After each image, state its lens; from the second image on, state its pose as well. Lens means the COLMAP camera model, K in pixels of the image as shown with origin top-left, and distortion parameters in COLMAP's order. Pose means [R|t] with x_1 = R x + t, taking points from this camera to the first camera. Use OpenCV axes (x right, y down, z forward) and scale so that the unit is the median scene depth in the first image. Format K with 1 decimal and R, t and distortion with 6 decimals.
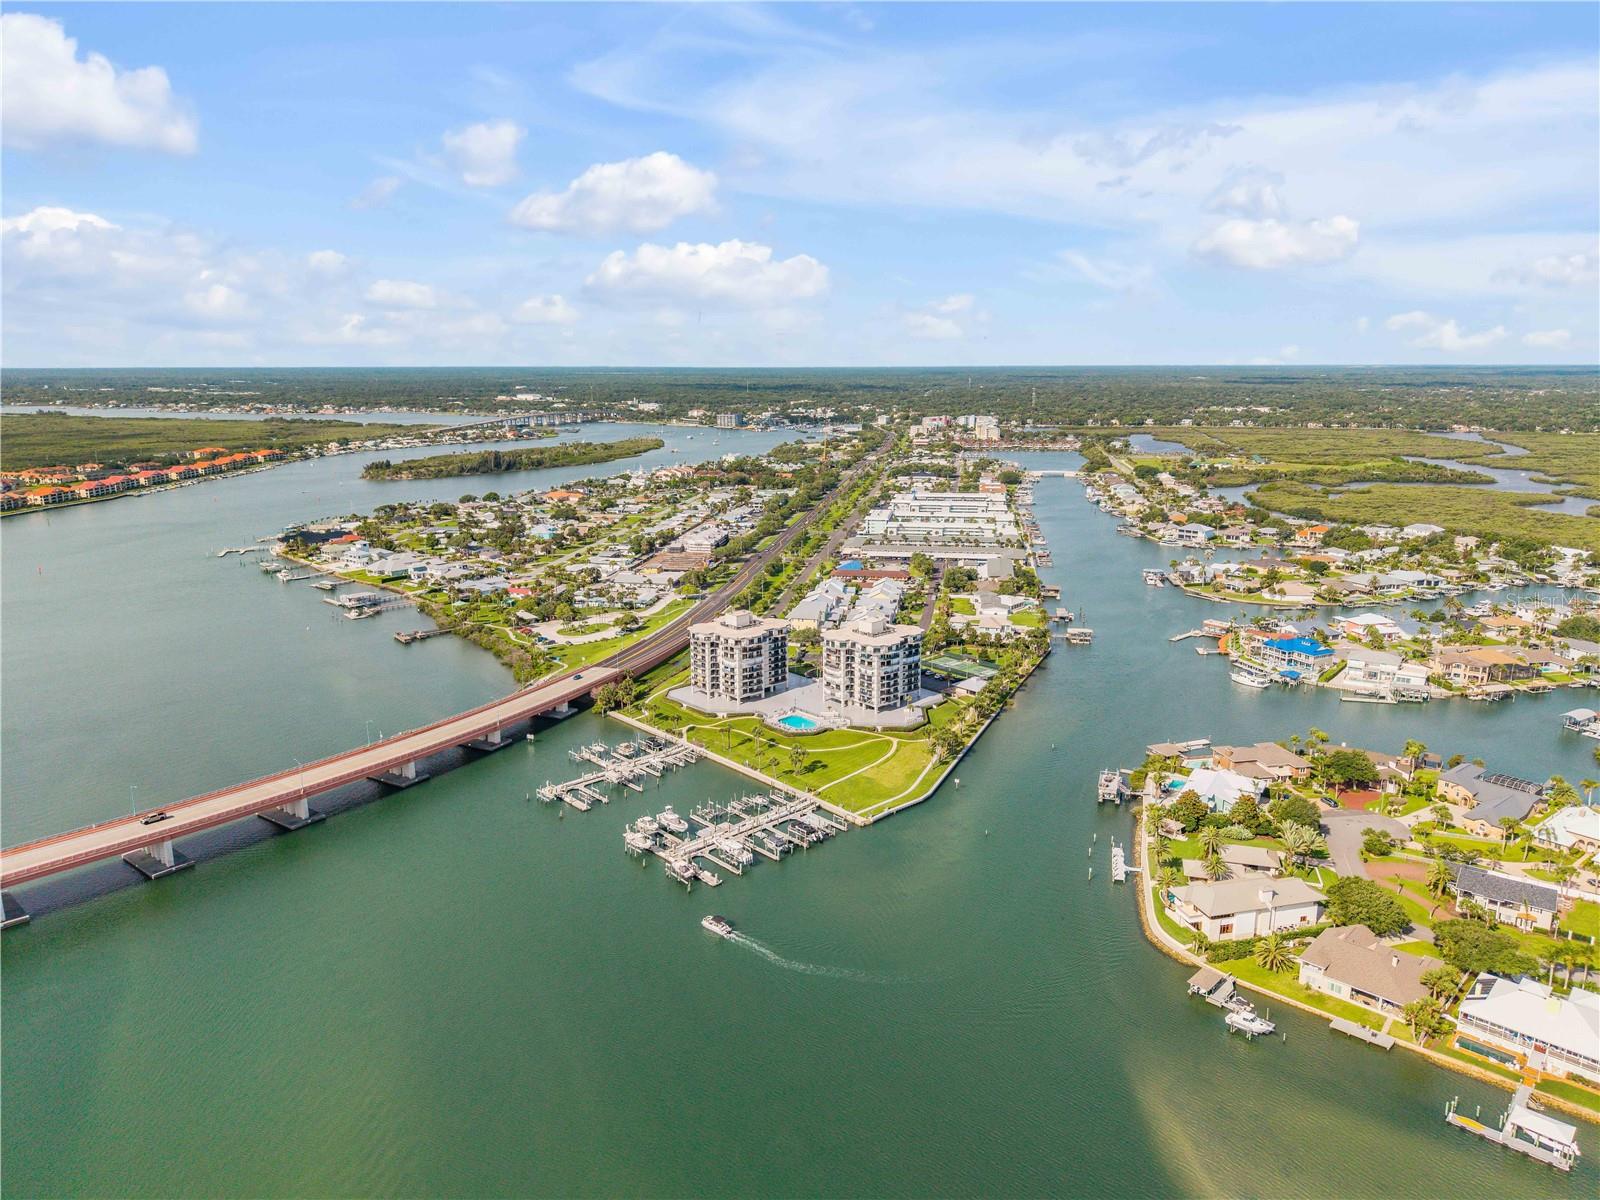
lens RADIAL K [[1080.1, 0, 795.4], [0, 1080.1, 571.2], [0, 0, 1]] dist [0.029456, -0.001412]
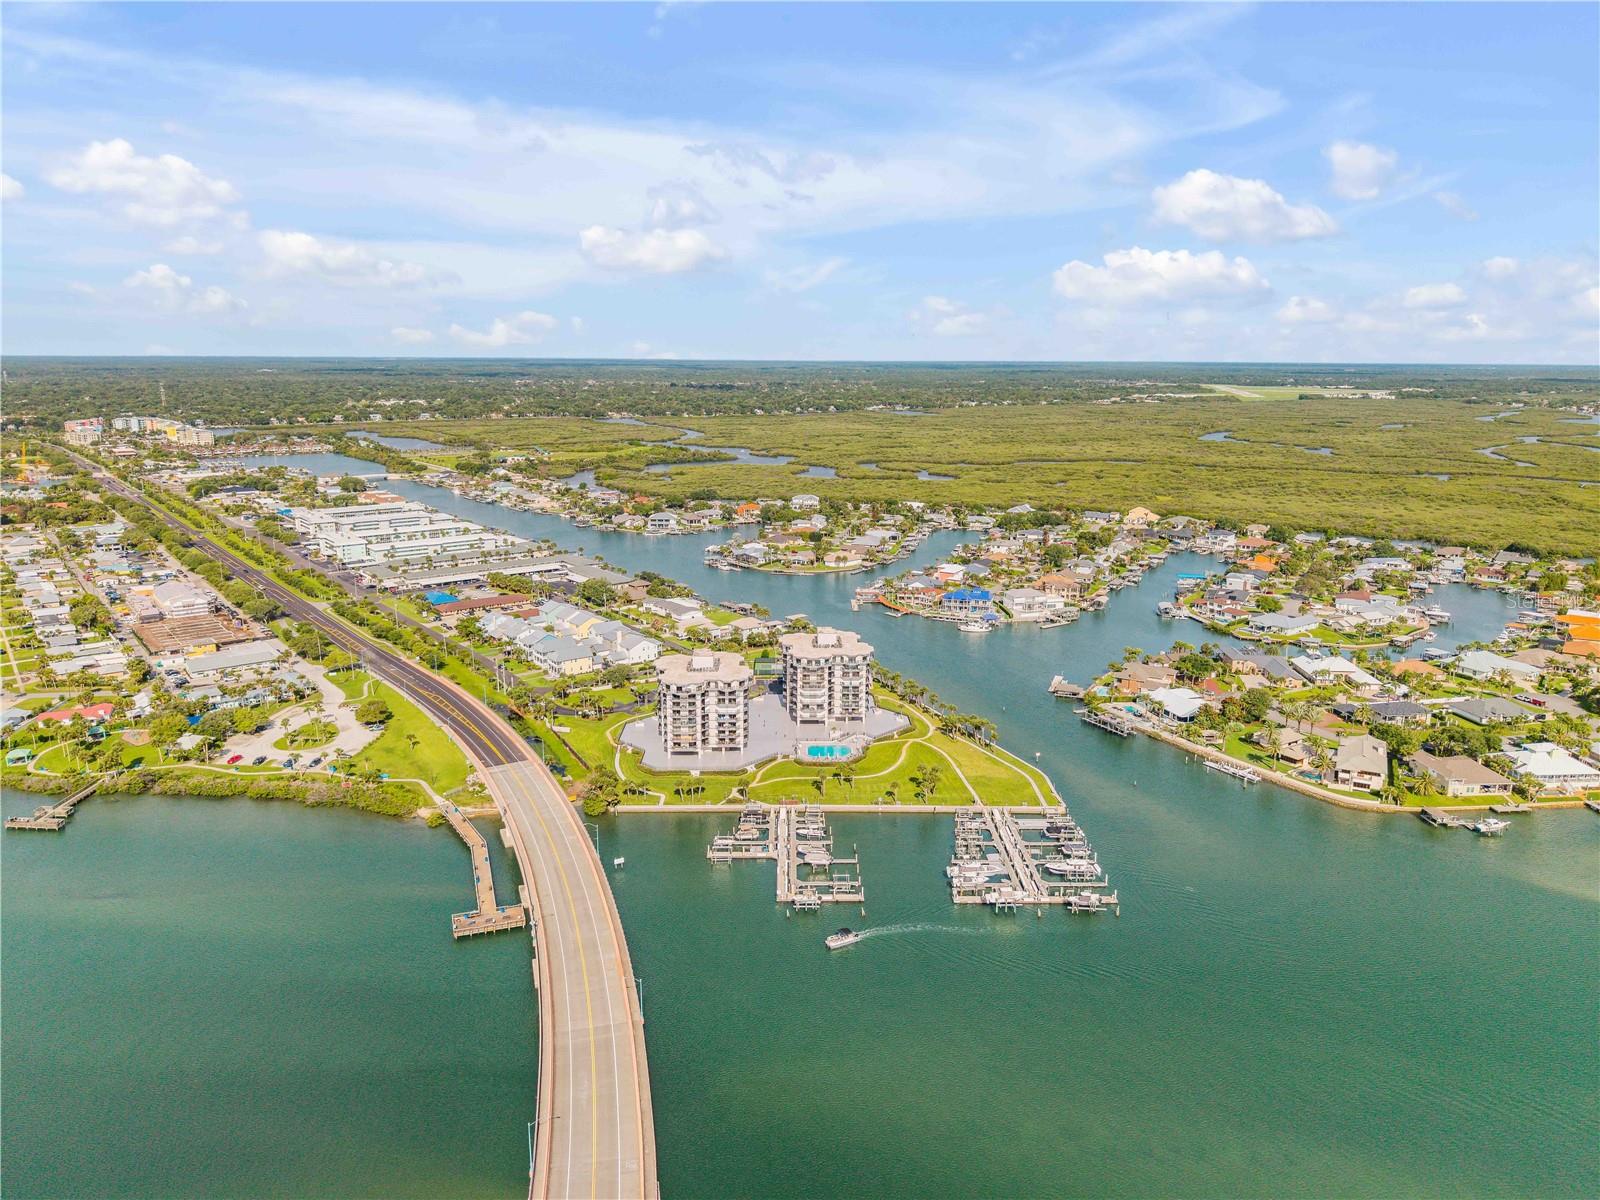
lens RADIAL K [[1079.7, 0, 800.0], [0, 1079.7, 600.0], [0, 0, 1]] dist [0.008325, 0.003652]
pose [[0.666185, -0.160884, 0.728226, -0.630910], [0.135053, 0.986335, 0.094360, -0.074283], [-0.733456, 0.035488, 0.678810, 0.365189]]
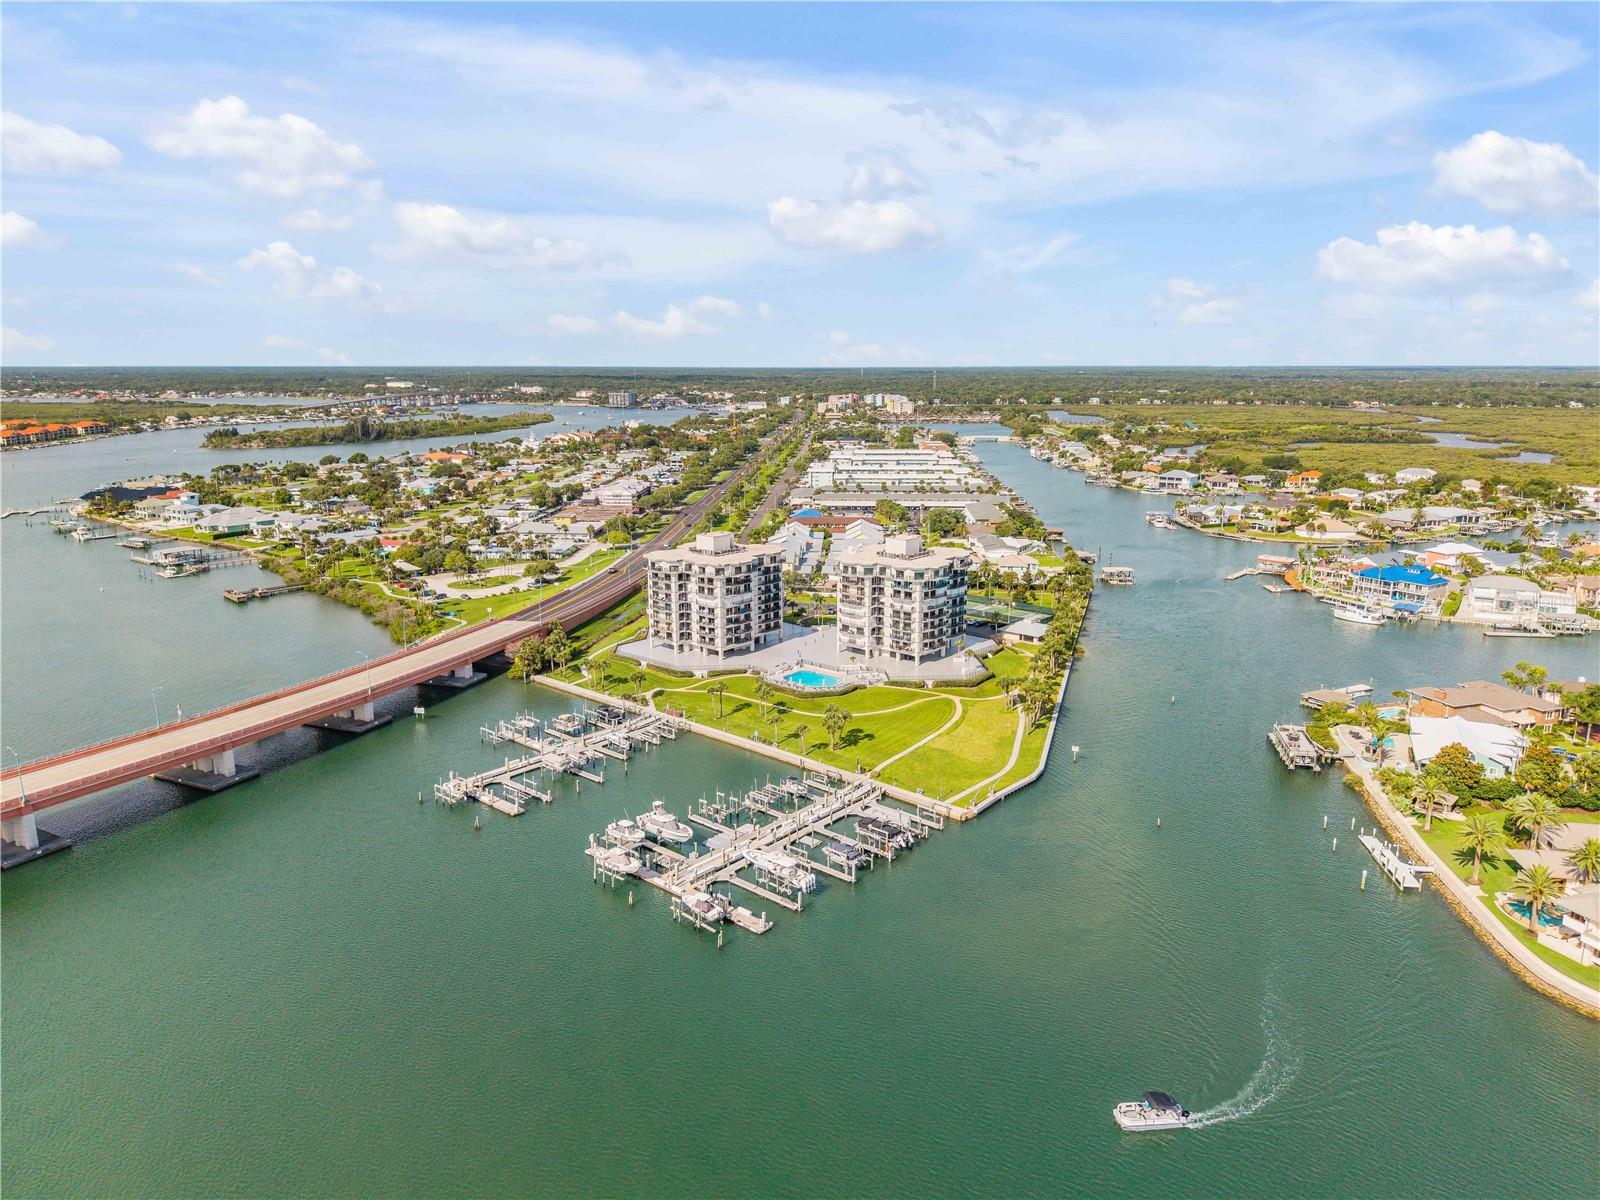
lens RADIAL K [[1079.7, 0, 800.0], [0, 1079.7, 600.0], [0, 0, 1]] dist [0.008325, 0.003652]
pose [[0.993855, -0.020702, 0.108738, -0.076409], [0.017919, 0.999488, 0.026511, 0.065856], [-0.109231, -0.024399, 0.993717, 0.288855]]
